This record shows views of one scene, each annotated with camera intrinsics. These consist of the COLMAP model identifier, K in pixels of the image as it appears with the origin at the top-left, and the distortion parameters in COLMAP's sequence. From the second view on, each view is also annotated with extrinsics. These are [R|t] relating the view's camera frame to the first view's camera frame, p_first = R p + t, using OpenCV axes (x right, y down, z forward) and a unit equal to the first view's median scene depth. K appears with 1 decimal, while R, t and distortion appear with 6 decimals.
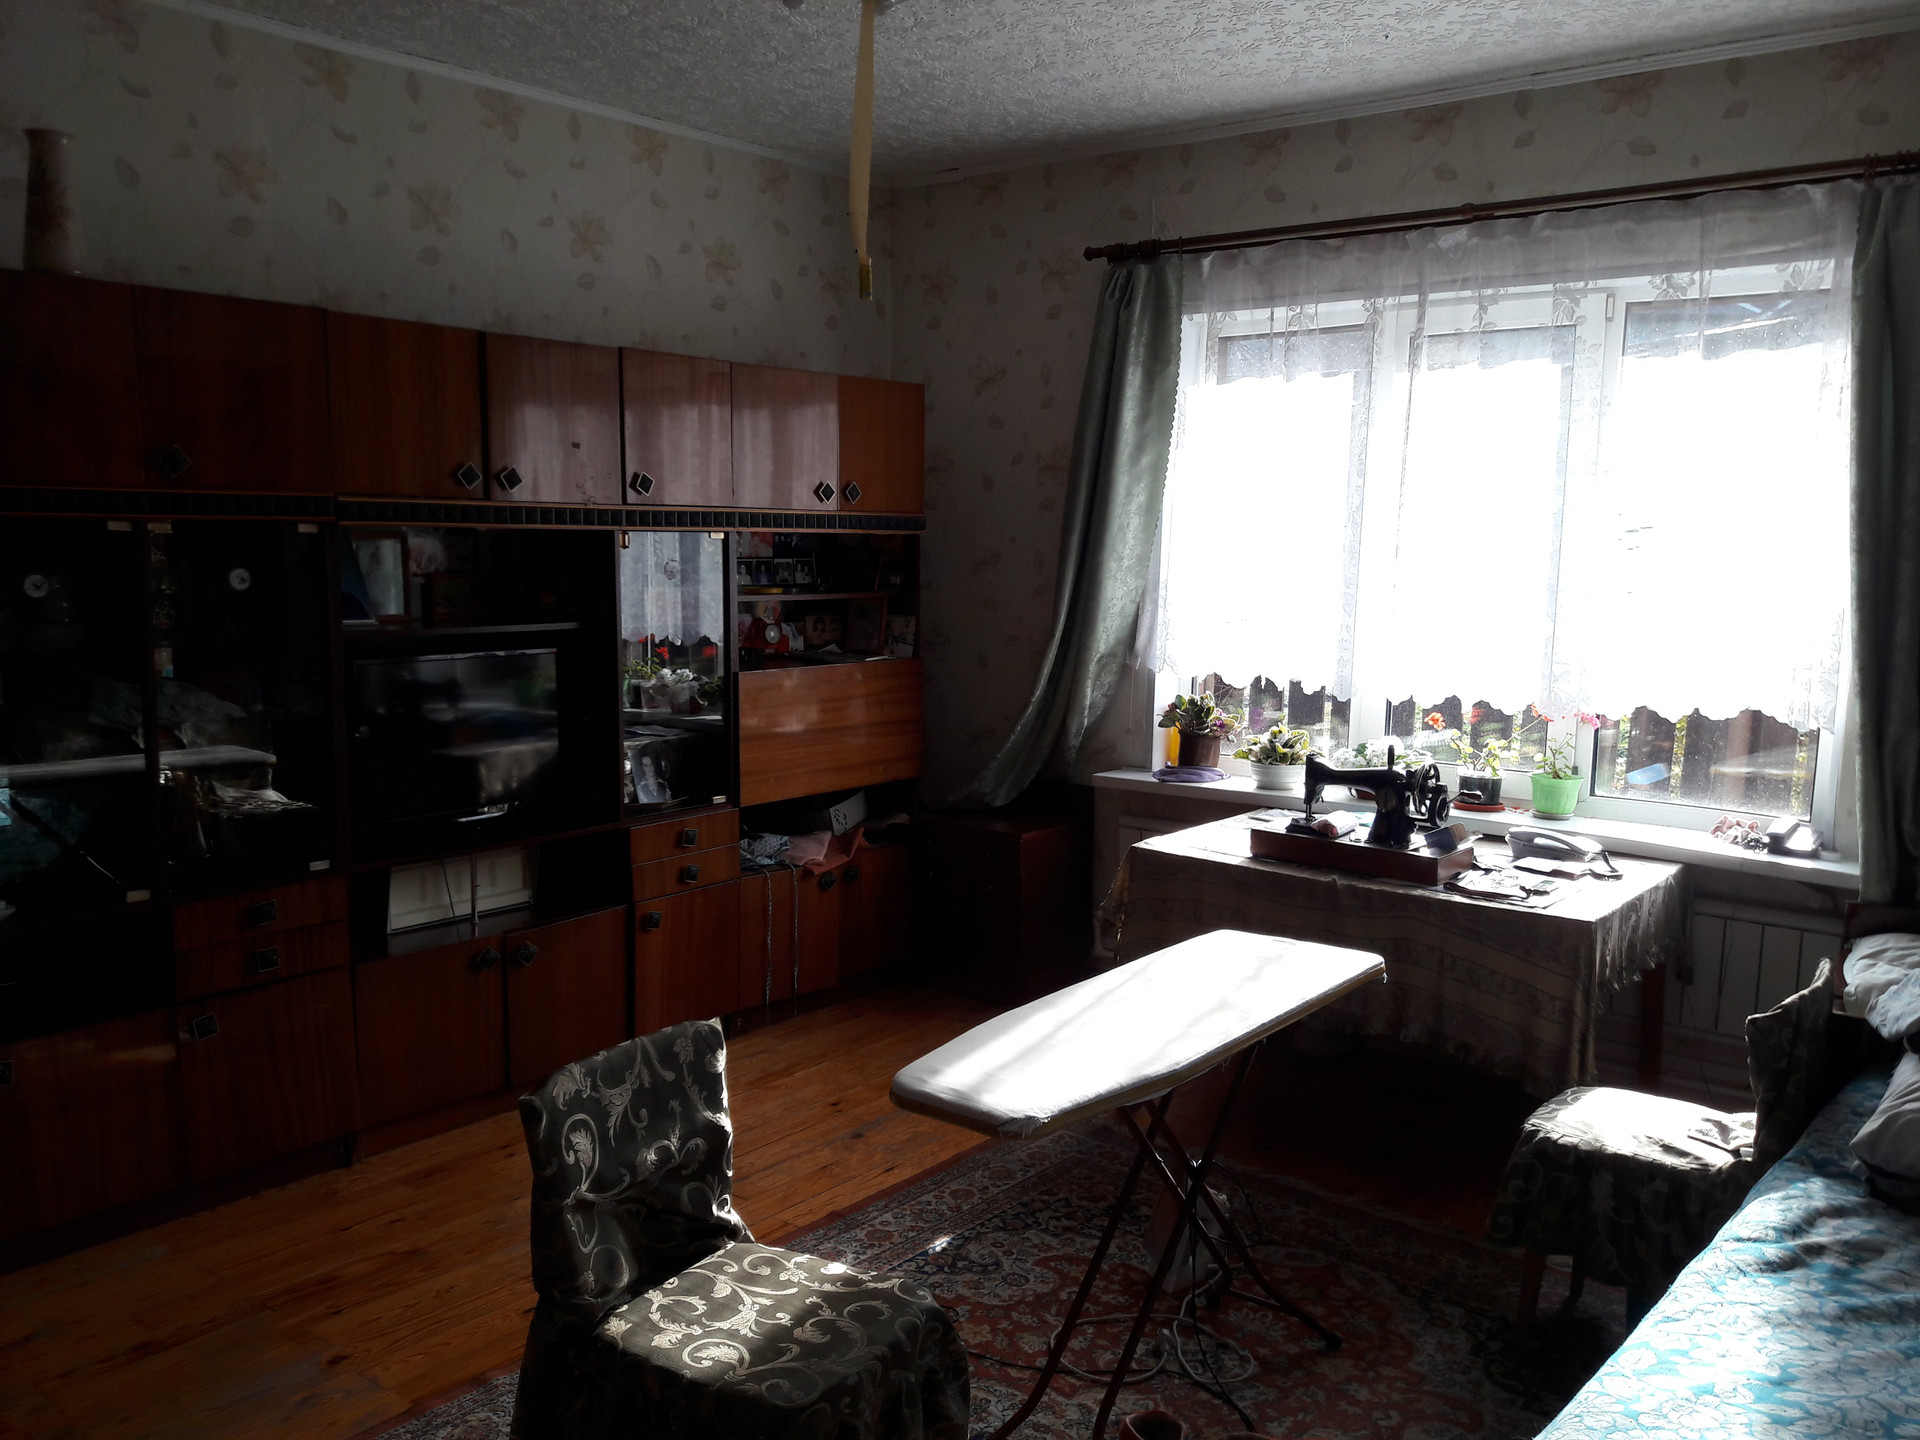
lens RADIAL K [[1591.1, 0, 956.4], [0, 1591.1, 765.7], [0, 0, 1]] dist [0.096168, -0.136943]
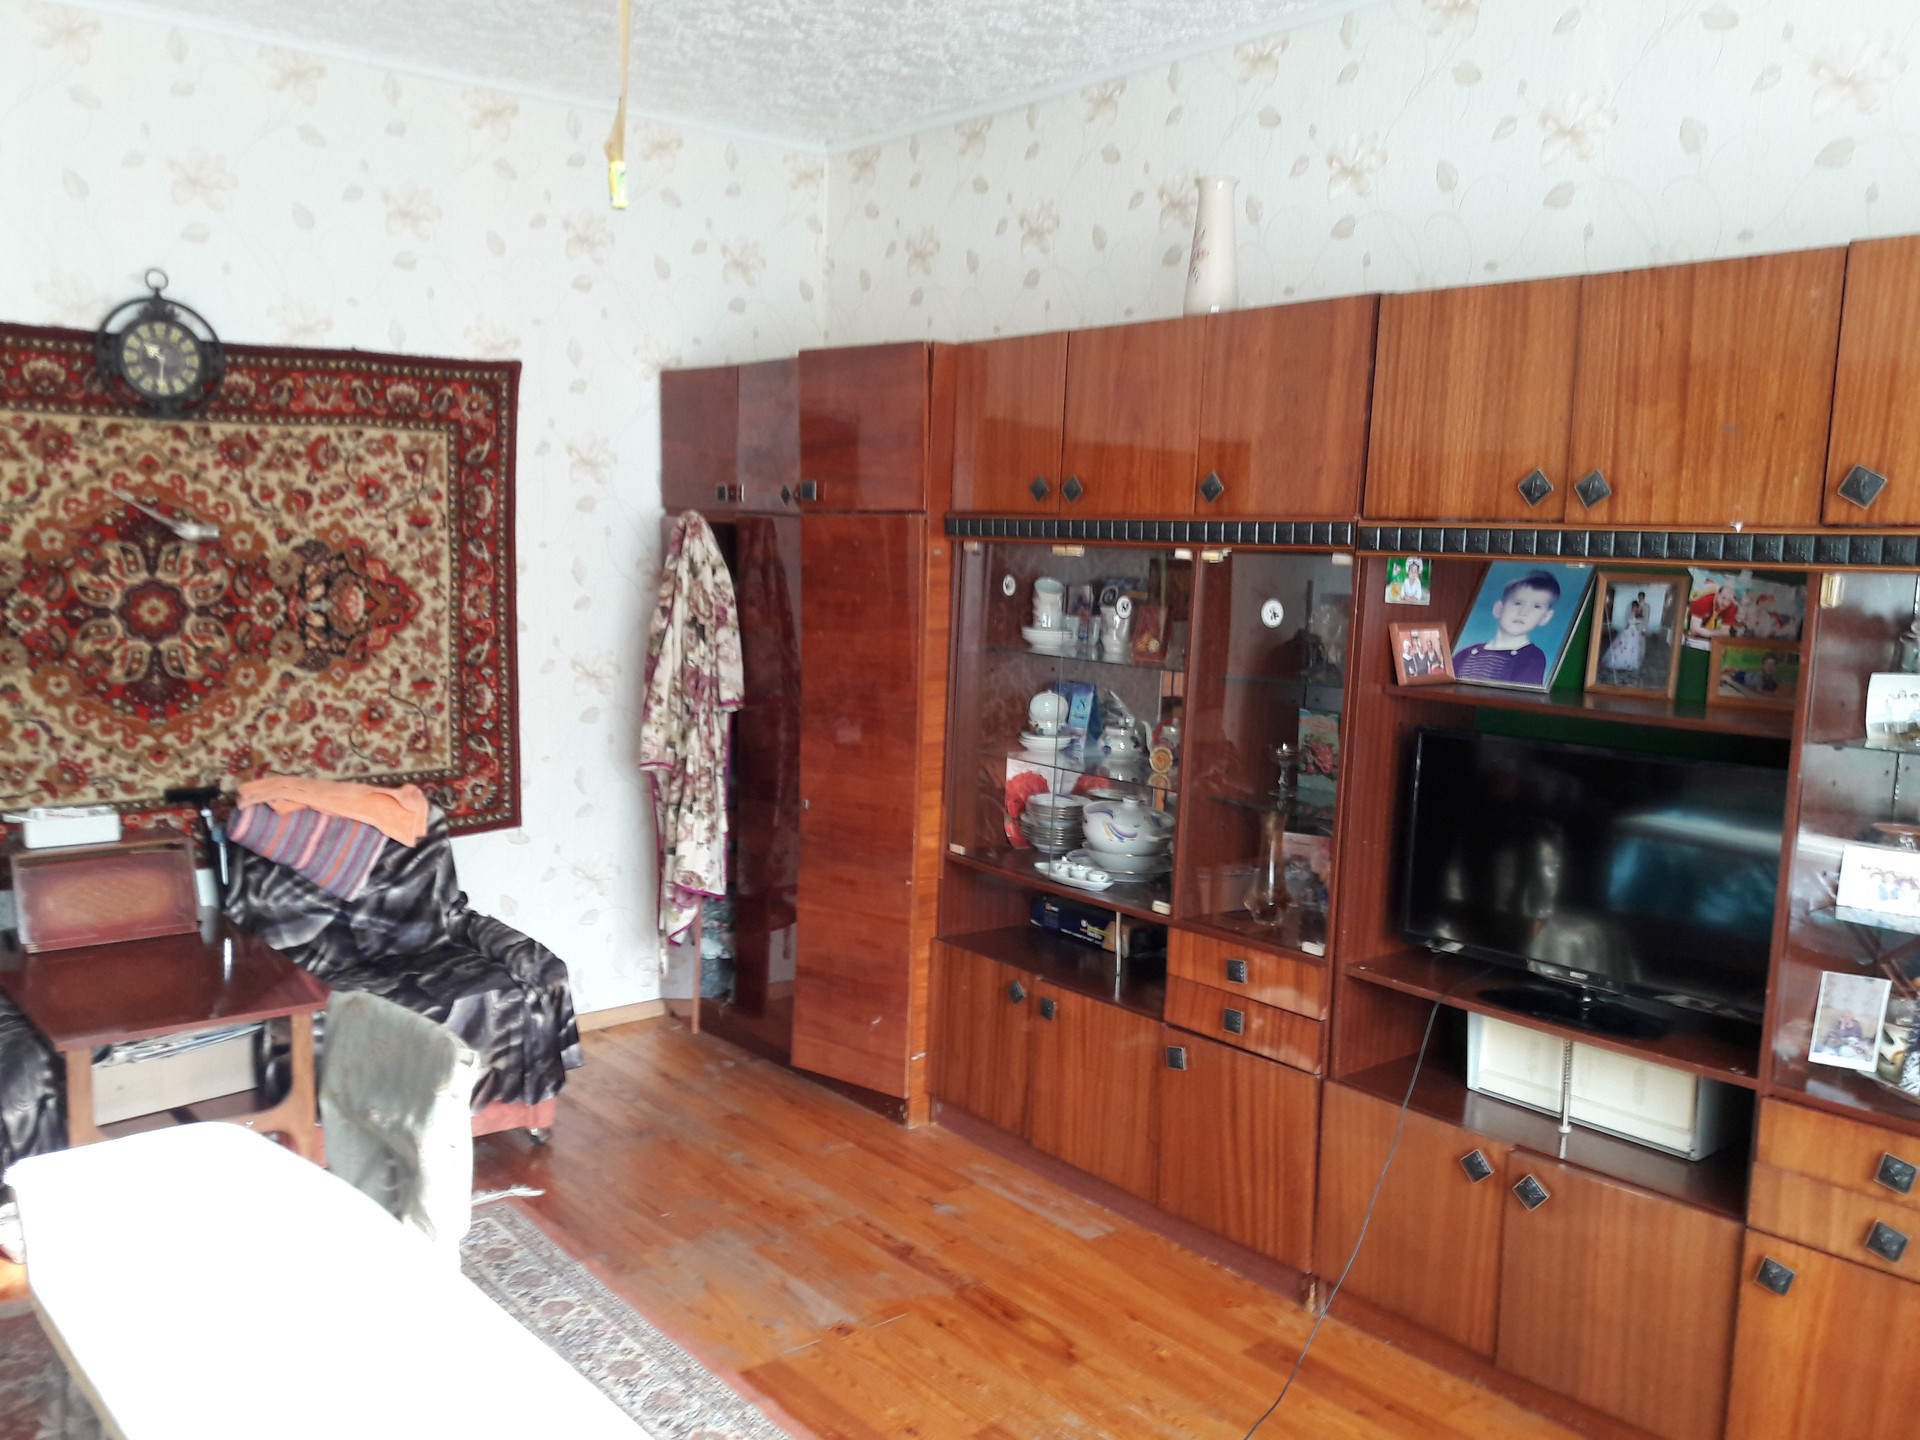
lens RADIAL K [[1591.1, 0, 956.4], [0, 1591.1, 765.7], [0, 0, 1]] dist [0.096168, -0.136943]
pose [[-0.198203, 0.121652, -0.972582, 0.473079], [-0.174735, 0.971988, 0.157187, -0.137419], [0.964460, 0.201099, -0.171394, 0.959135]]
